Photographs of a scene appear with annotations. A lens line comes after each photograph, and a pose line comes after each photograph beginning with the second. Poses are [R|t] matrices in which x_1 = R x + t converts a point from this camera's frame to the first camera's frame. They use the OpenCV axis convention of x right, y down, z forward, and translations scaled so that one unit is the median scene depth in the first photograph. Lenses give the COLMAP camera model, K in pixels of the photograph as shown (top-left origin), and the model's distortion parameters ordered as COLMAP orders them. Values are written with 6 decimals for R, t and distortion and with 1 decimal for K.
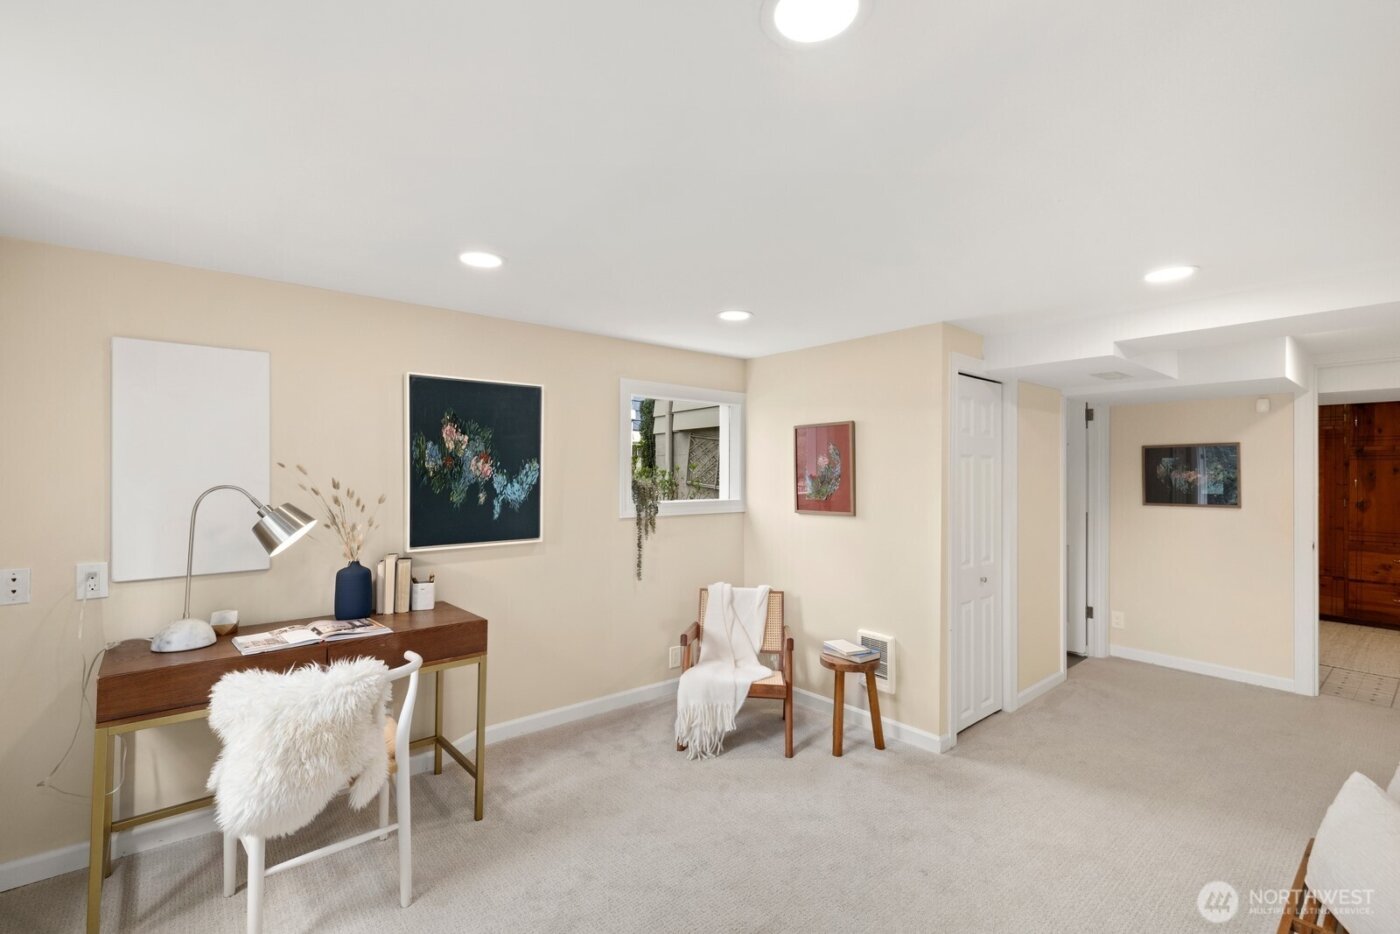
lens RADIAL K [[617.3, 0, 699.4], [0, 617.3, 480.8], [0, 0, 1]] dist [0.000185, 0.000152]
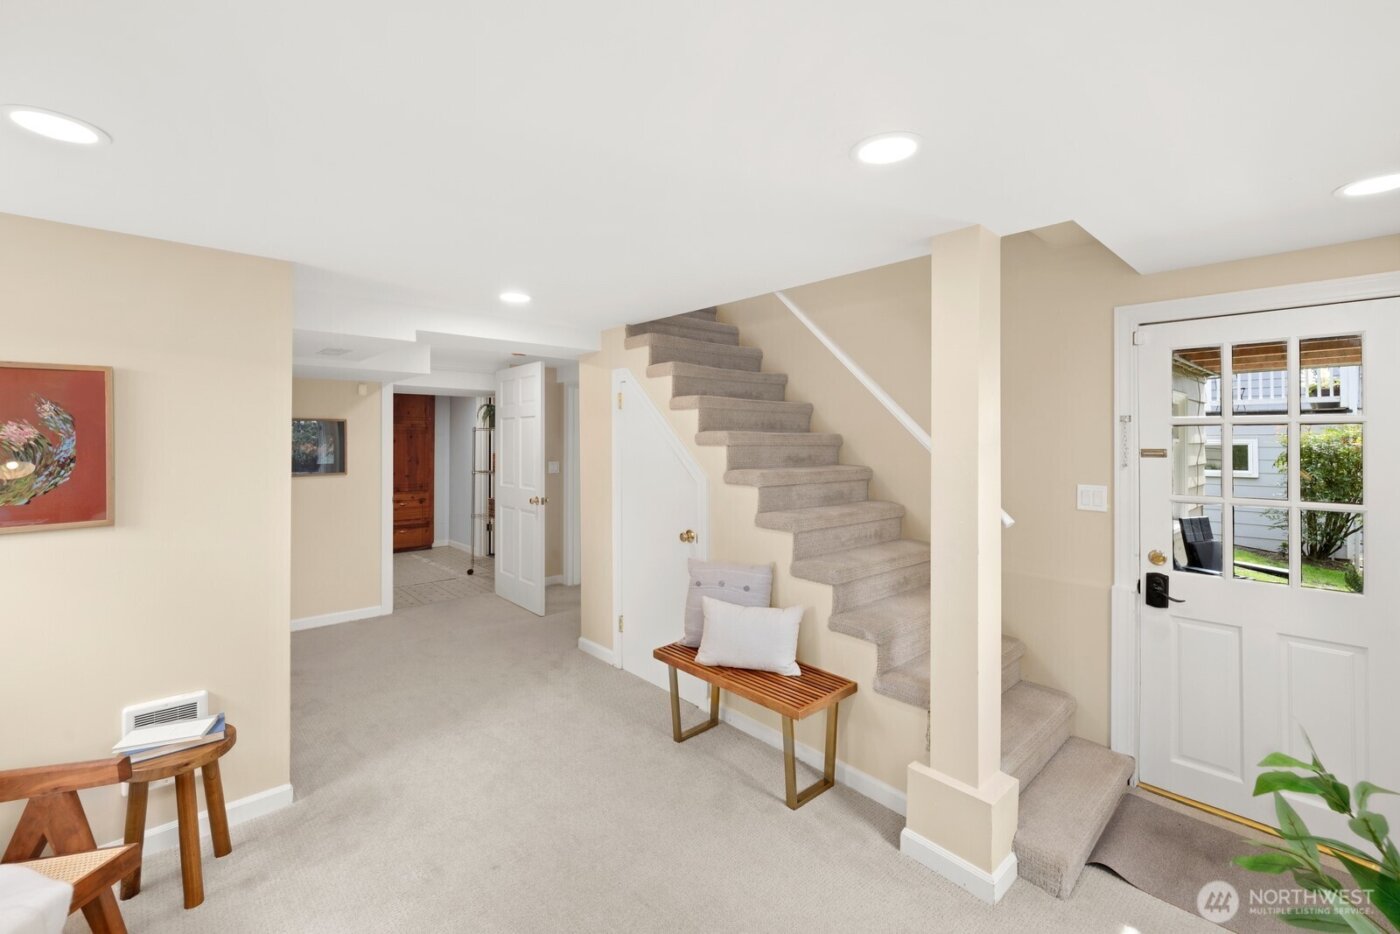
lens RADIAL K [[599.5, 0, 696.5], [0, 599.5, 455.4], [0, 0, 1]] dist [-0.000333, 0.000233]
pose [[-0.044263, -0.027380, 0.998645, -0.298761], [0.011096, 0.999549, 0.027897, -0.017557], [-0.998958, 0.012315, -0.043940, 0.382482]]
